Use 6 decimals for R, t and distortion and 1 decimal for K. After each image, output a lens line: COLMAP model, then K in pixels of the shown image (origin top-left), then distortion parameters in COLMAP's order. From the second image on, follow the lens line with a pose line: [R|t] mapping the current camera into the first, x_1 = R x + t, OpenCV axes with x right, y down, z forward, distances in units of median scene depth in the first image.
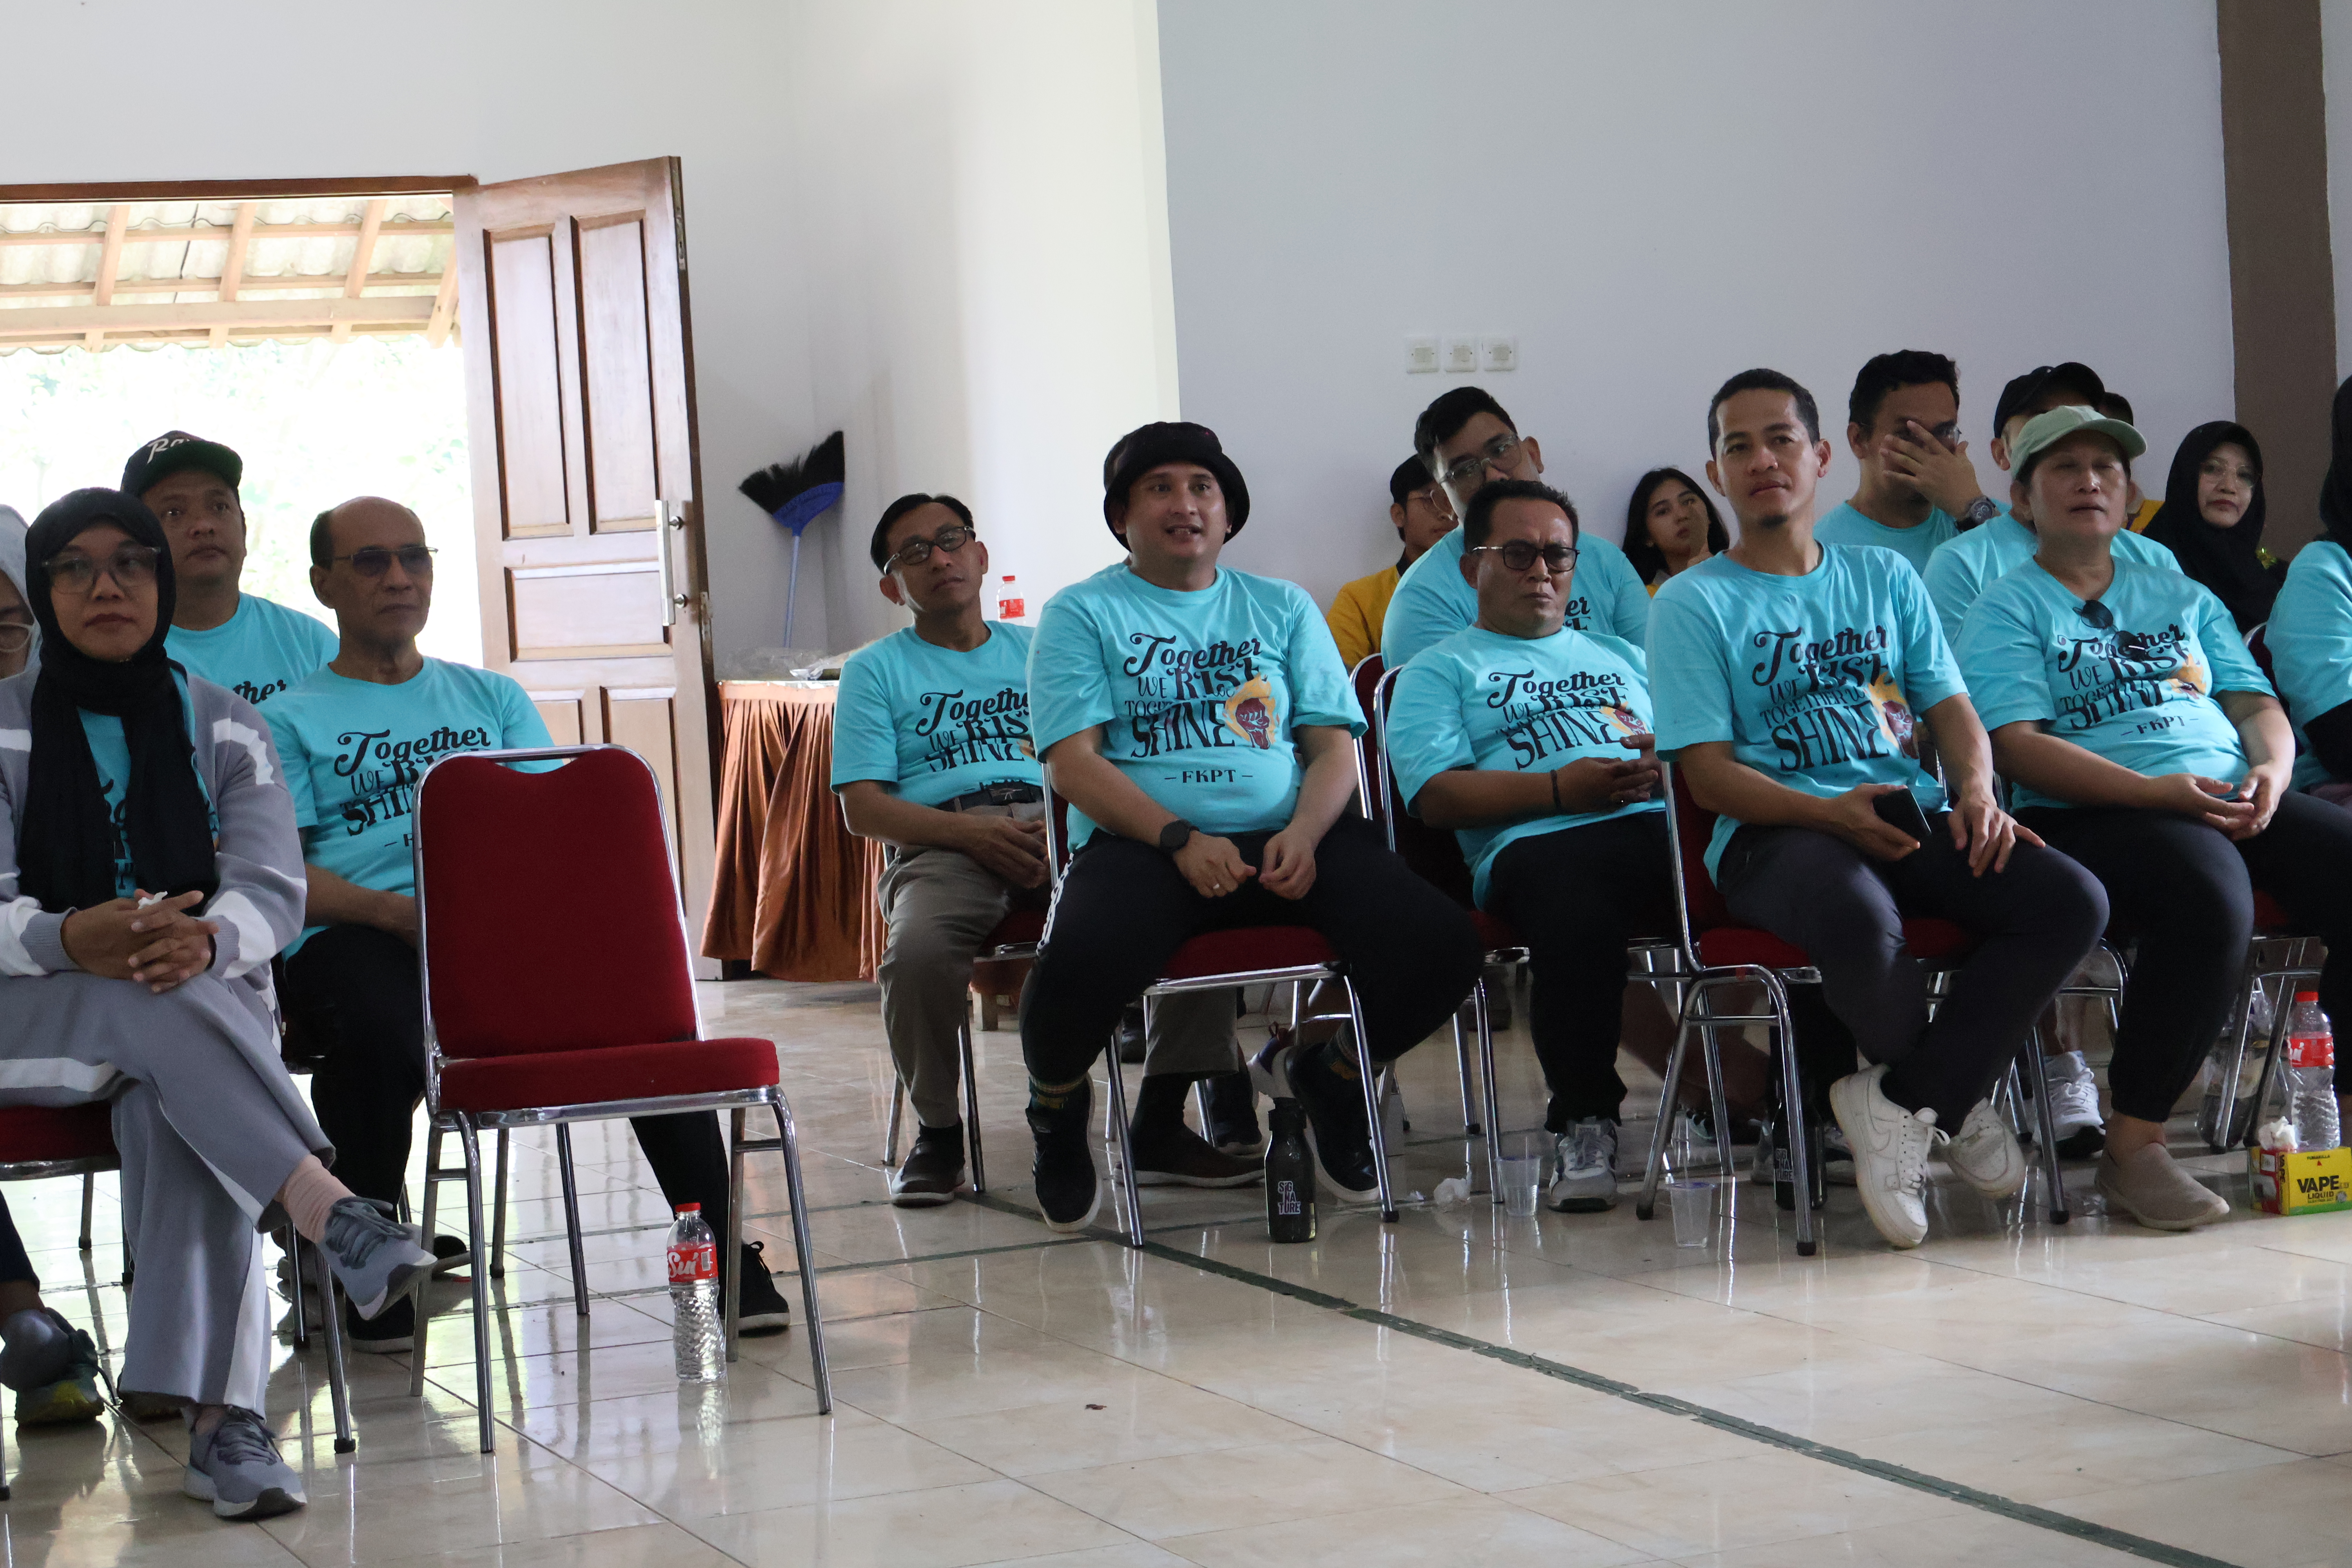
lens RADIAL K [[4647.6, 0, 1240.3], [0, 4647.6, 782.7], [0, 0, 1]] dist [0.041924, -0.220295]
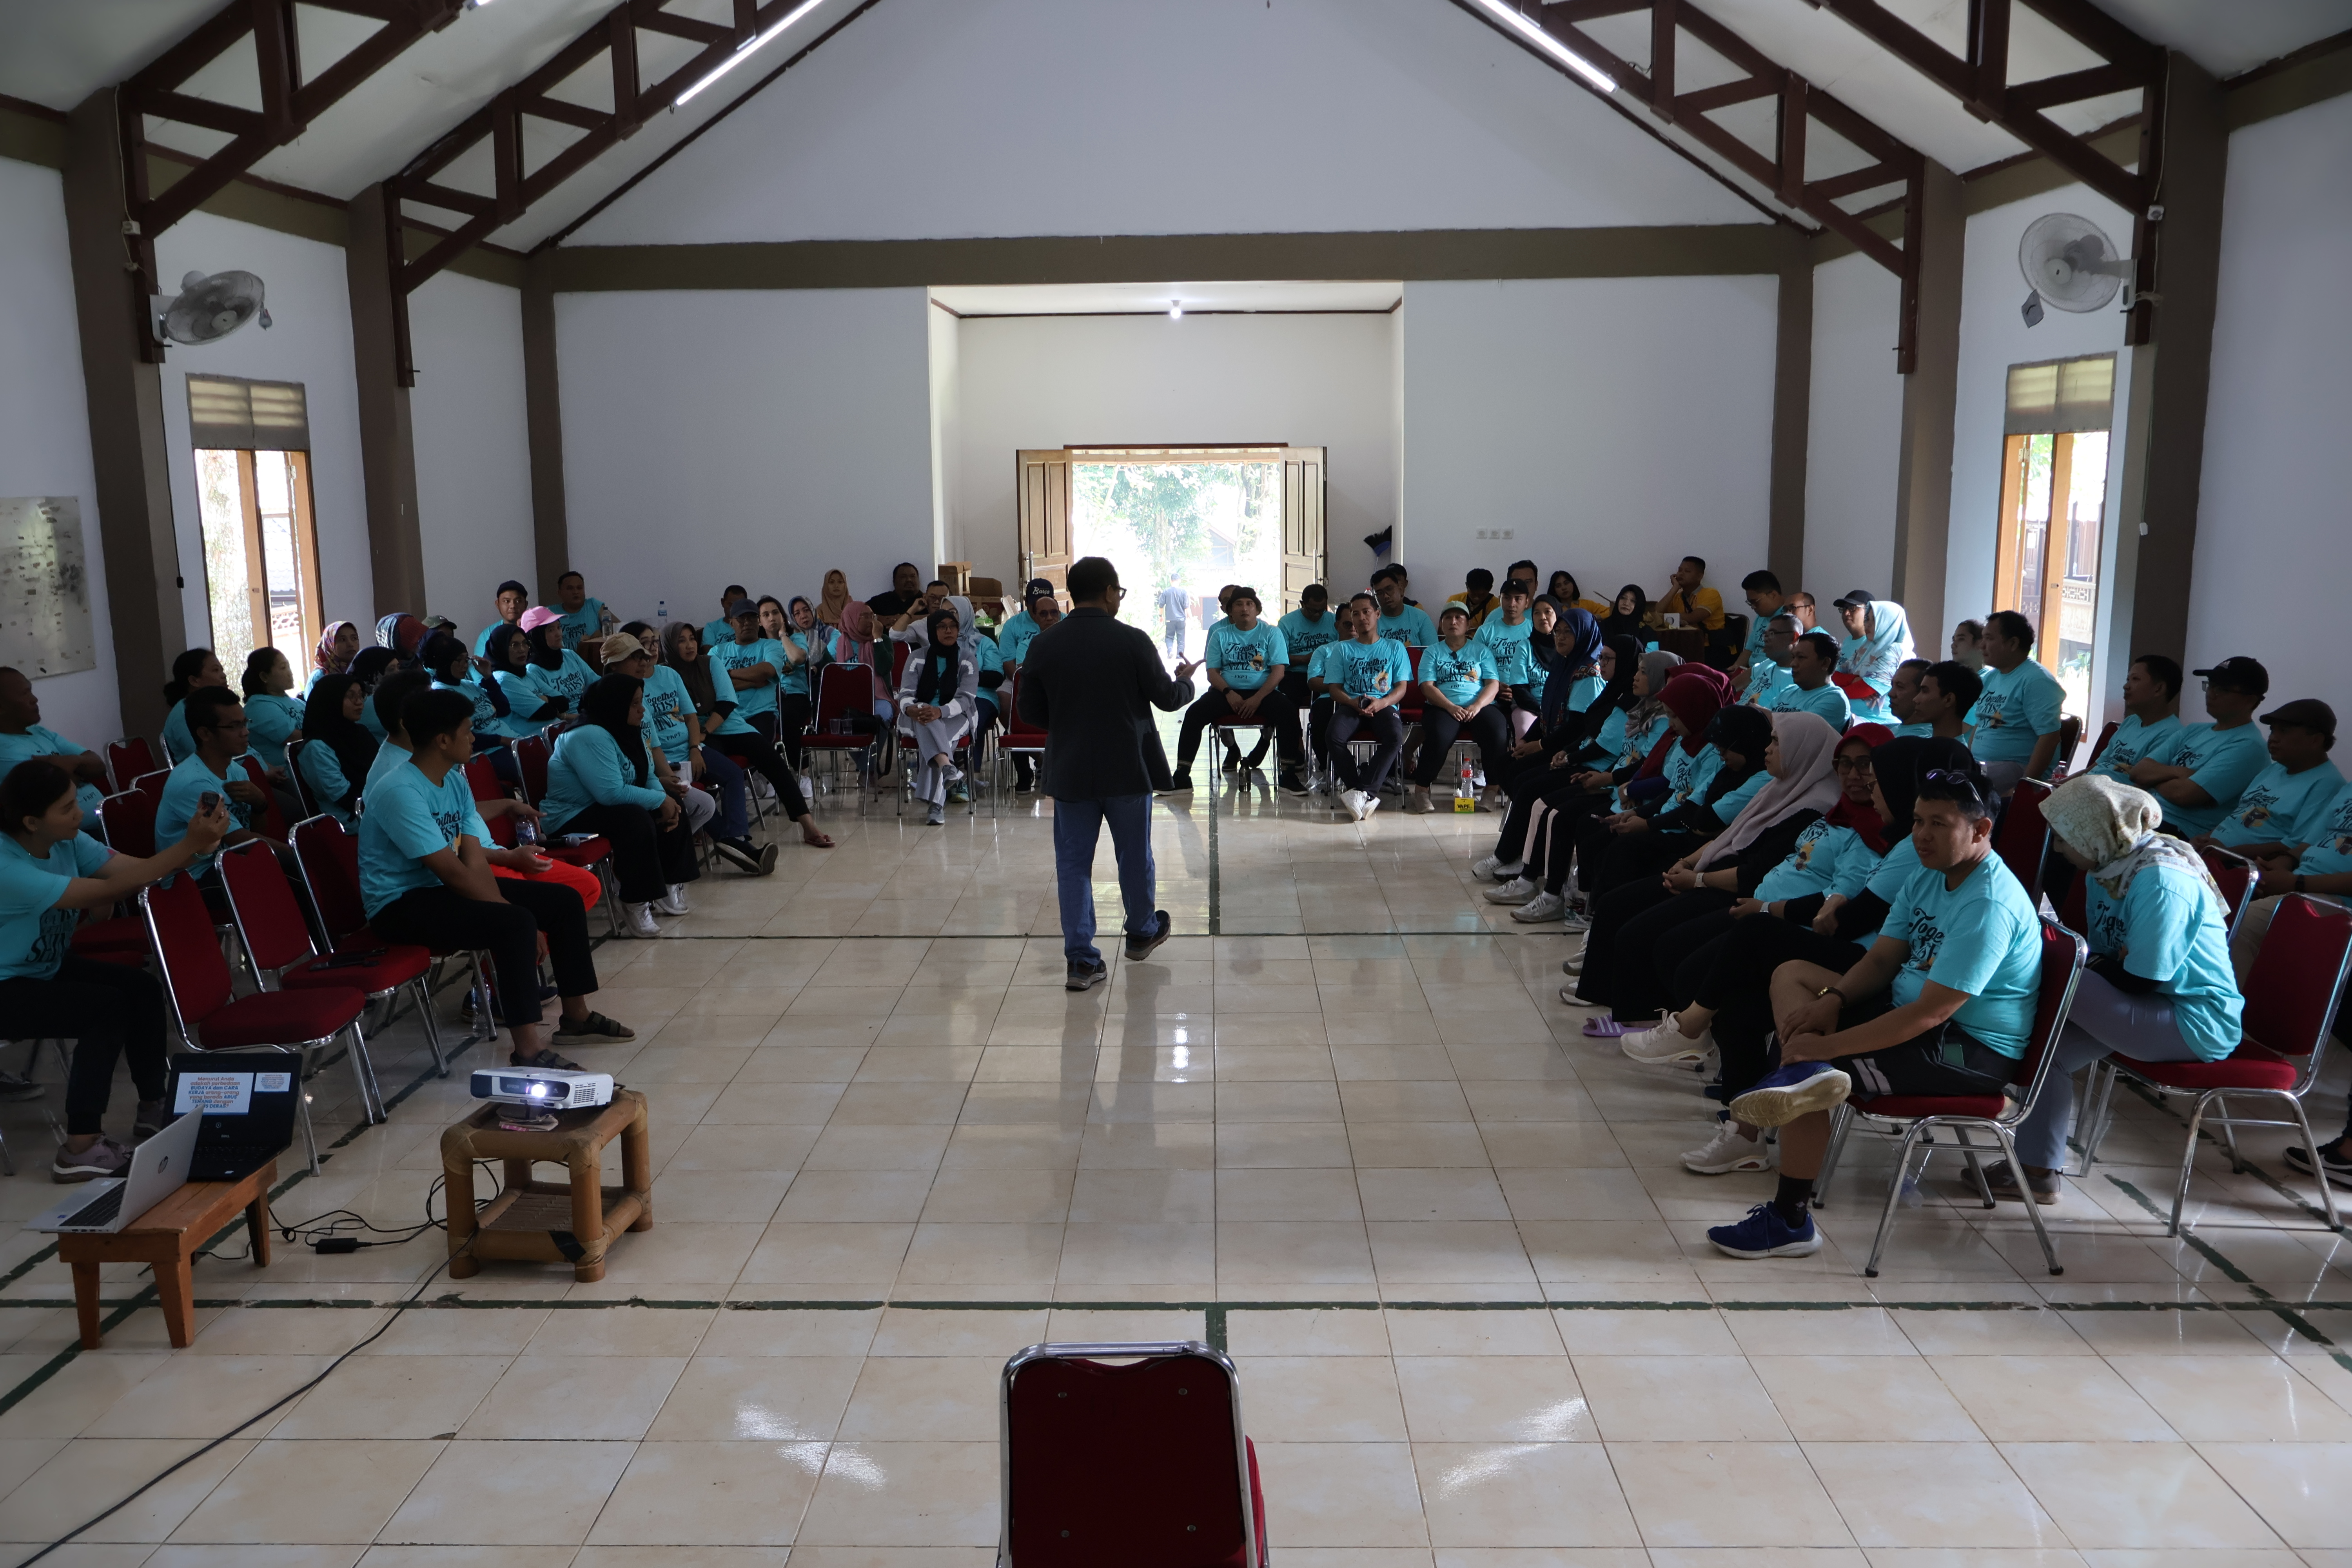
lens RADIAL K [[1923.1, 0, 1176.0], [0, 1923.1, 784.0], [0, 0, 1]] dist [-0.006253, 0.001055]
pose [[0.910085, 0.114234, -0.398367, 0.605754], [-0.063322, 0.988302, 0.138741, -0.133850], [0.409556, -0.101041, 0.906672, -0.550026]]
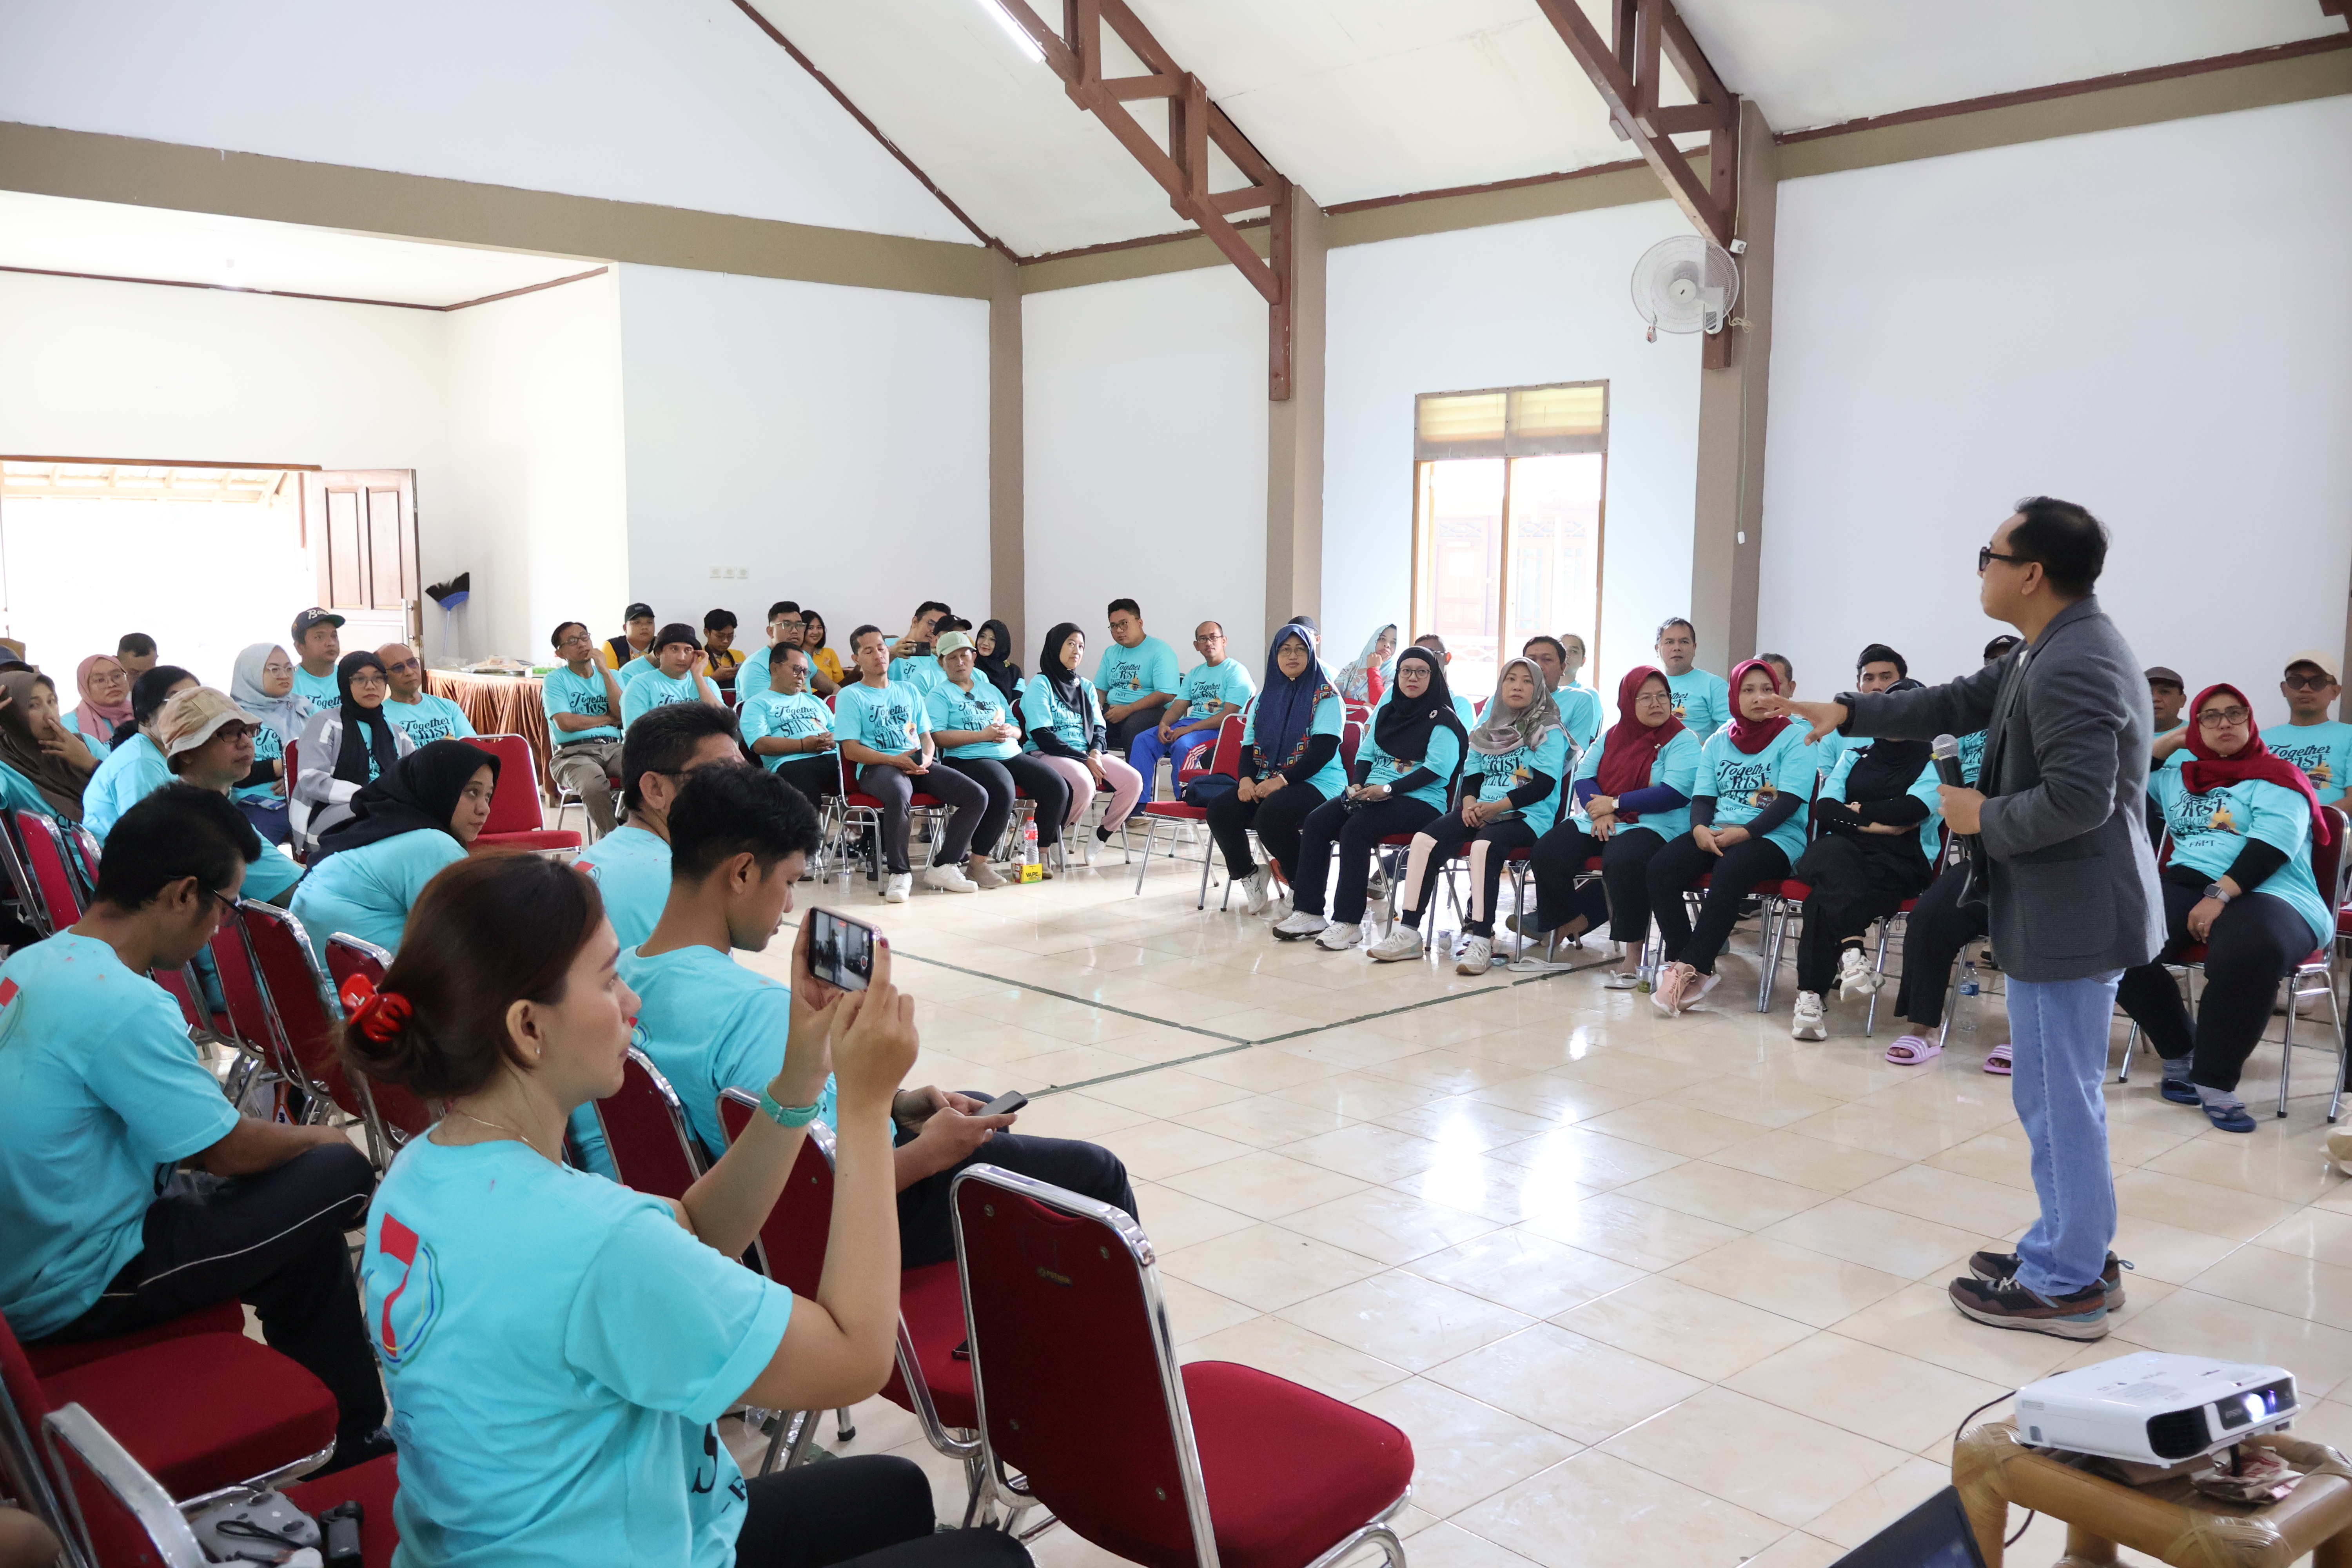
lens RADIAL K [[1944.9, 0, 1176.0], [0, 1944.9, 784.0], [0, 0, 1]] dist [-0.009946, -0.001515]
pose [[0.943934, 0.024785, 0.329202, -0.120433], [-0.042504, 0.998003, 0.046733, -0.043941], [-0.327386, -0.058105, 0.943102, -0.315316]]
